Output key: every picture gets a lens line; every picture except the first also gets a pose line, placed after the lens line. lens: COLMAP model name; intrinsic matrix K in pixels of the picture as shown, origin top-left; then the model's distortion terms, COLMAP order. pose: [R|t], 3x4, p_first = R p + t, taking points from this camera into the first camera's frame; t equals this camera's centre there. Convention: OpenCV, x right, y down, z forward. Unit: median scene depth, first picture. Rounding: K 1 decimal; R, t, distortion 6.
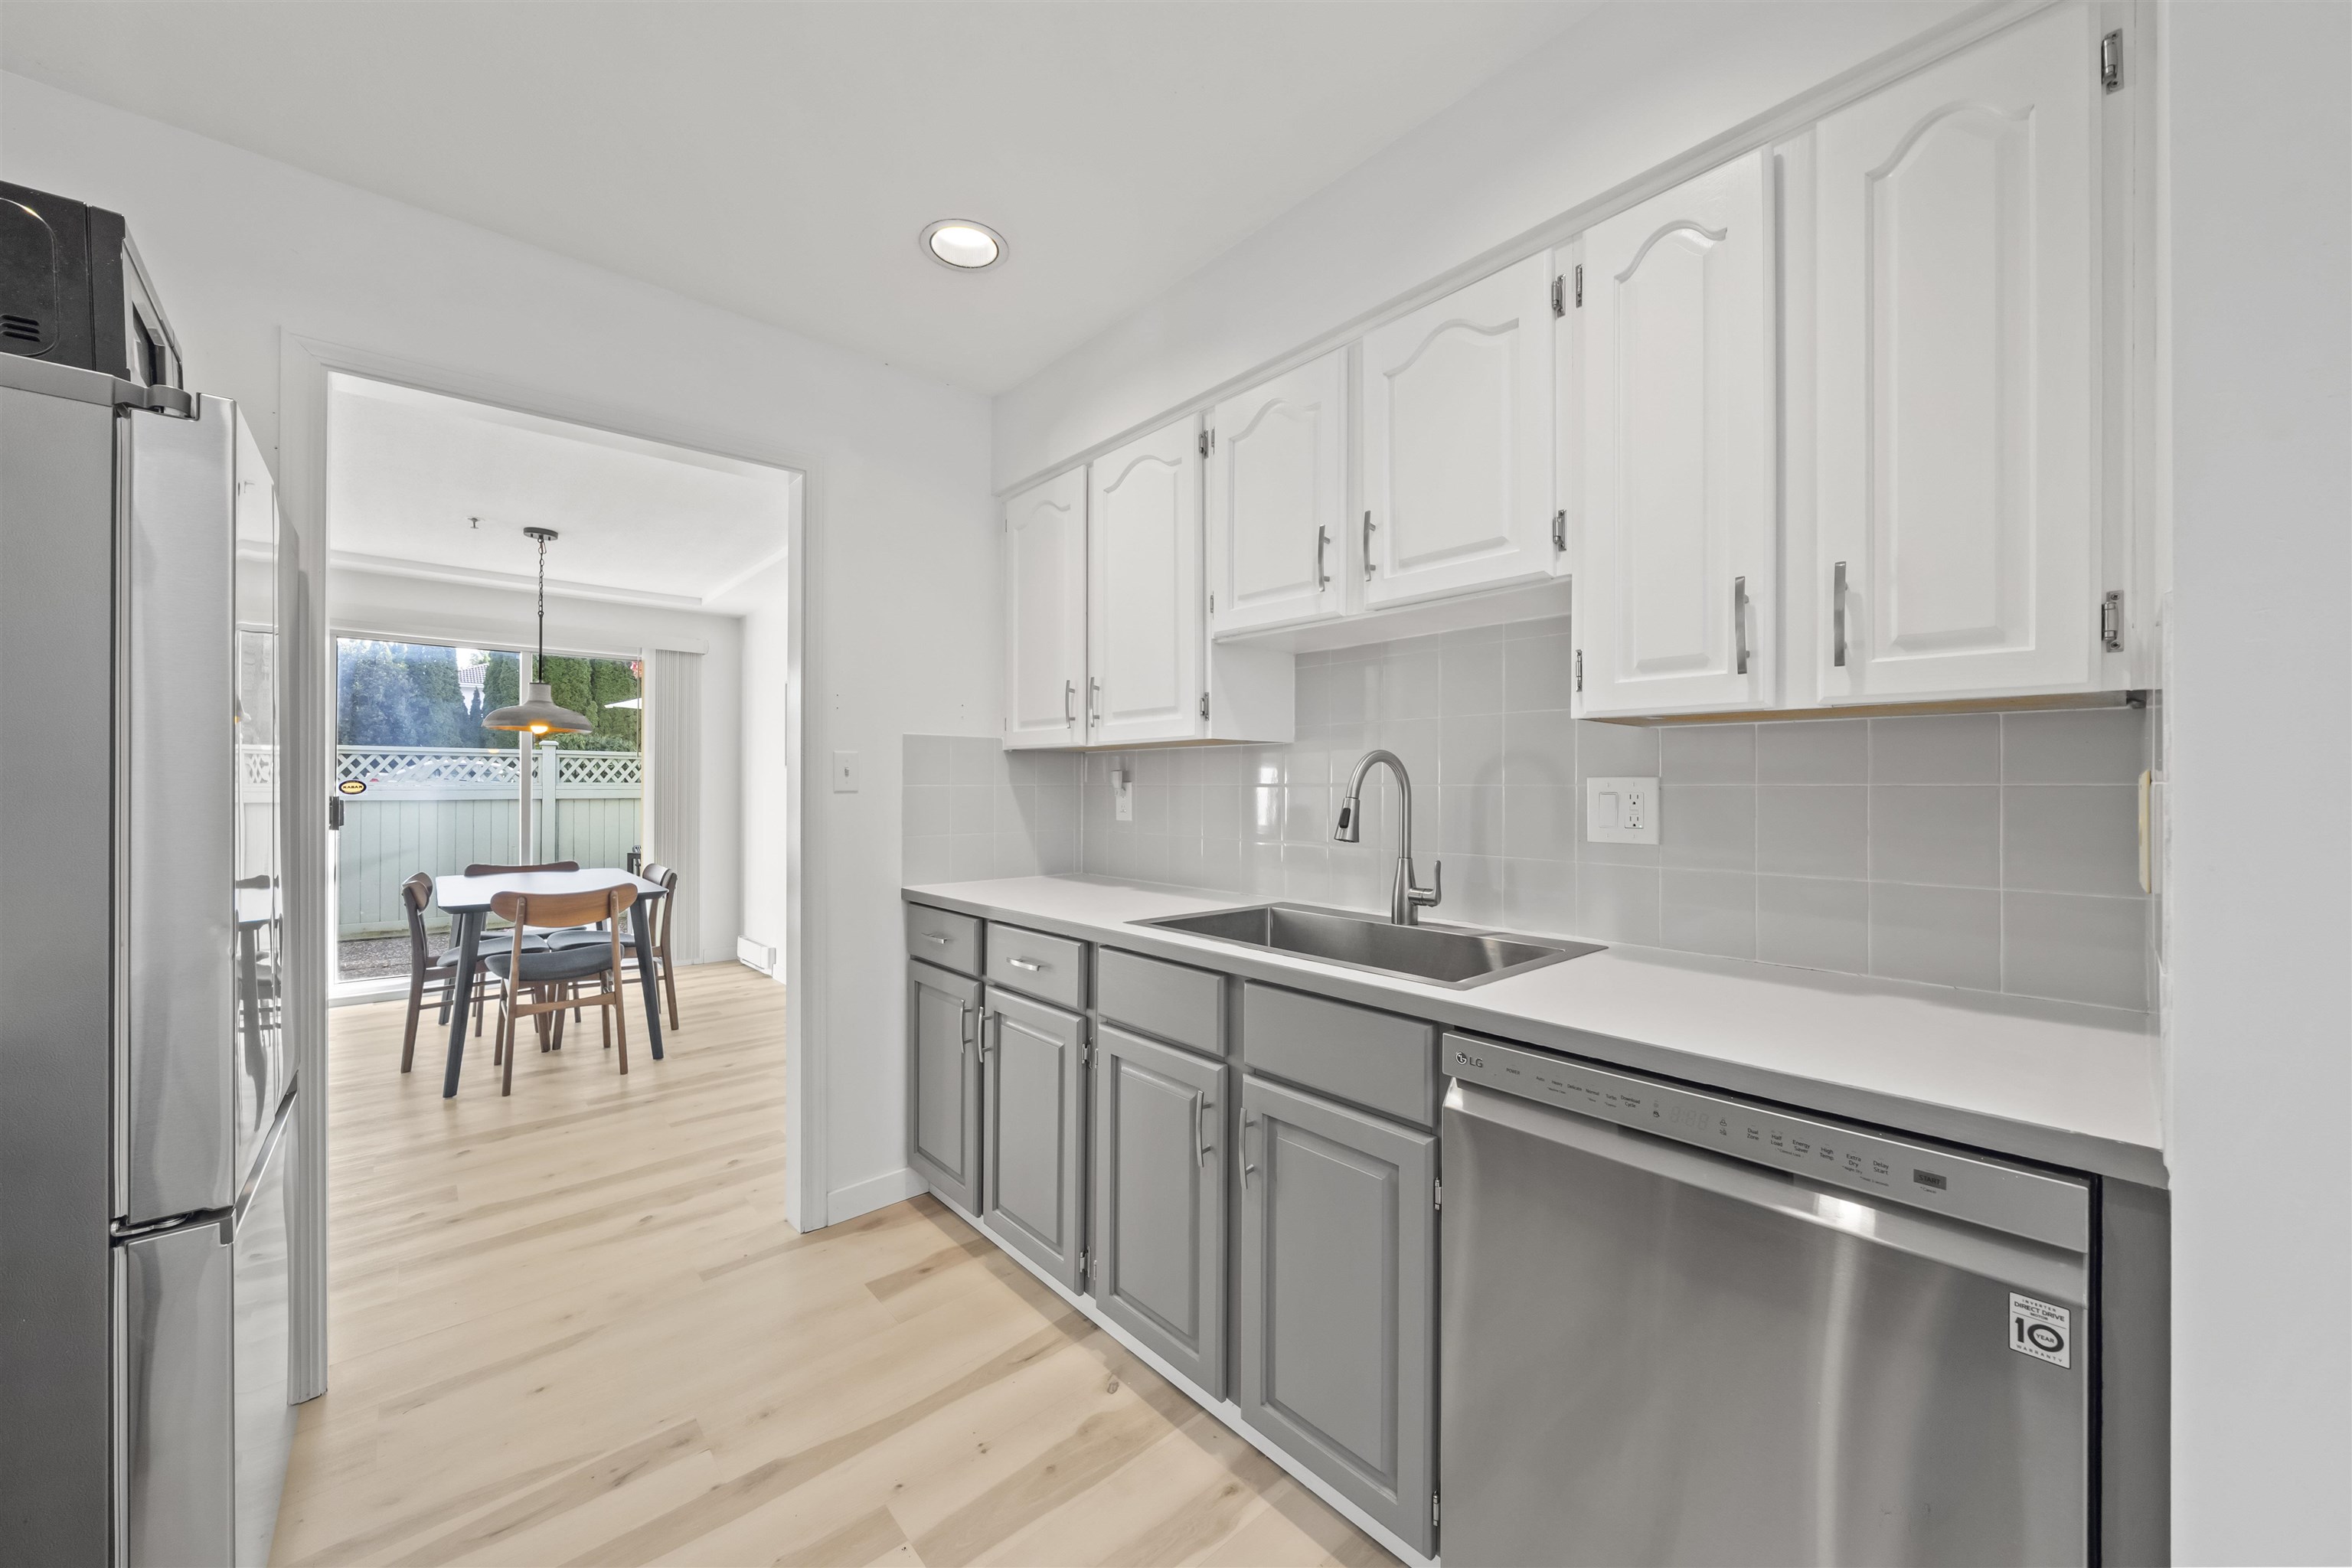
lens RADIAL K [[855.0, 0, 1167.1], [0, 855.0, 780.3], [0, 0, 1]] dist [-0.003405, -0.000157]
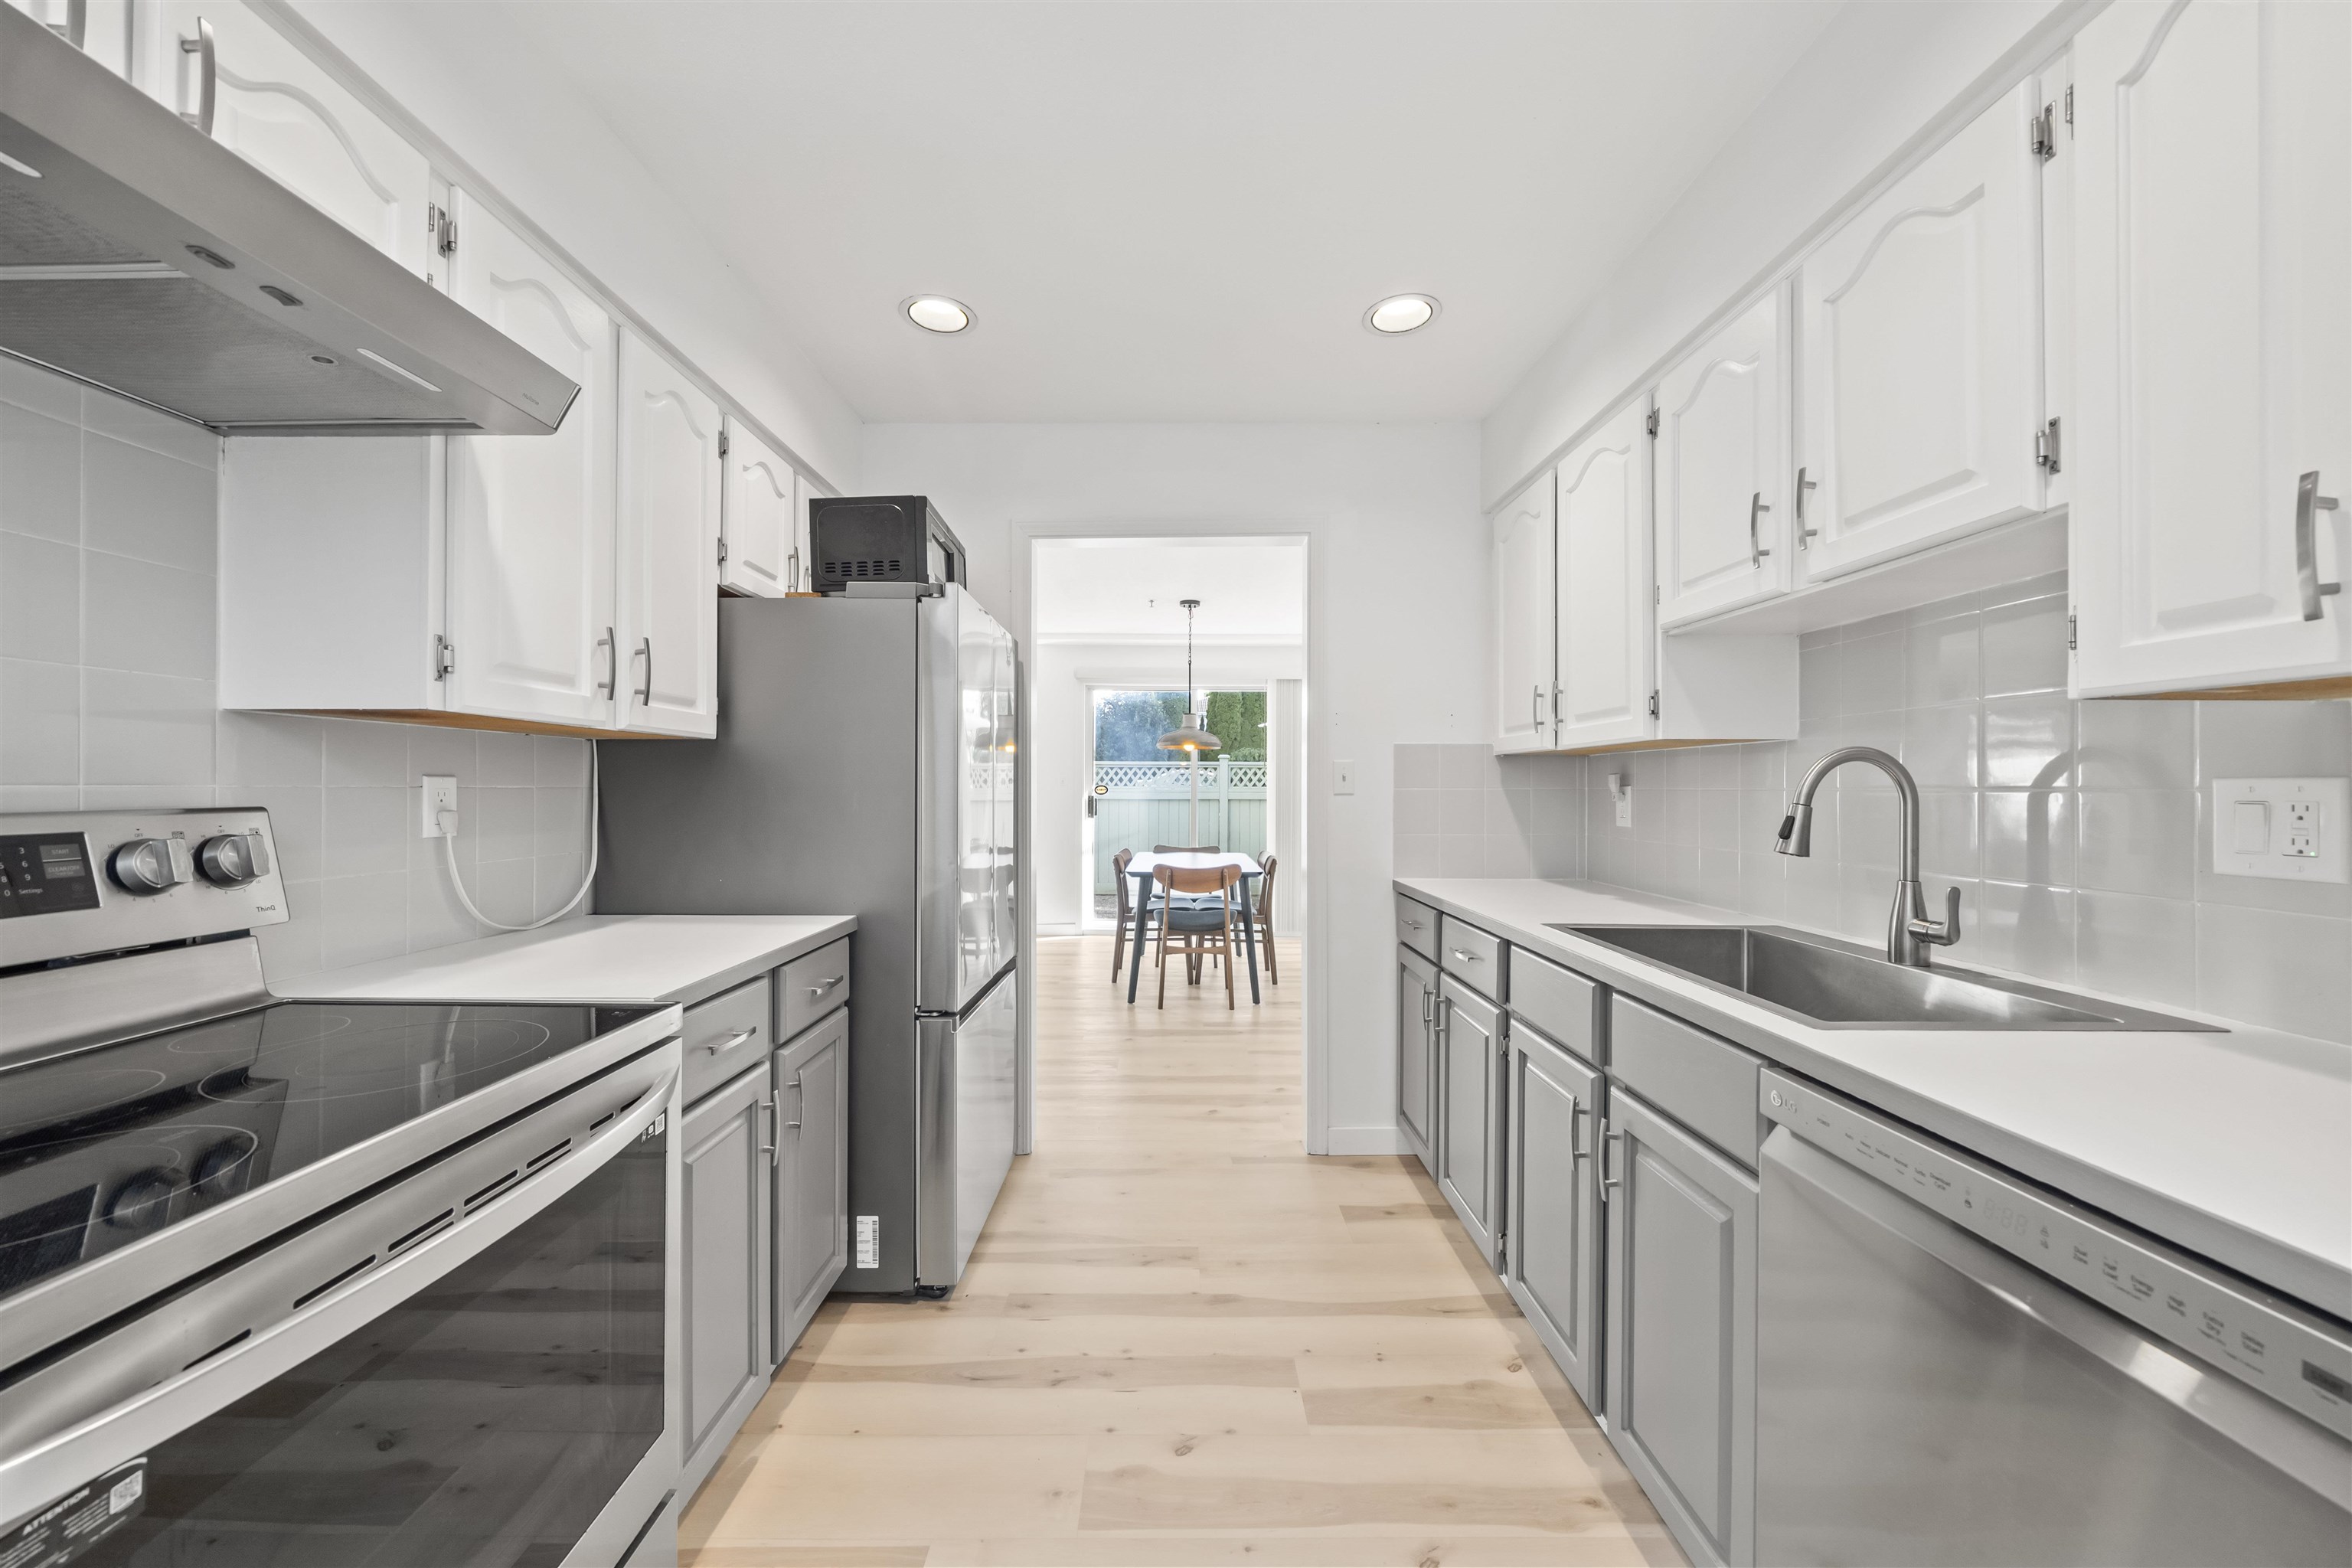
lens RADIAL K [[836.1, 0, 1169.2], [0, 836.1, 784.1], [0, 0, 1]] dist [-0.005900, 0.000075]
pose [[0.747222, -0.001476, -0.664573, 0.225858], [0.001254, 0.999999, -0.000811, 0.000234], [0.664574, -0.000227, 0.747223, -0.029571]]
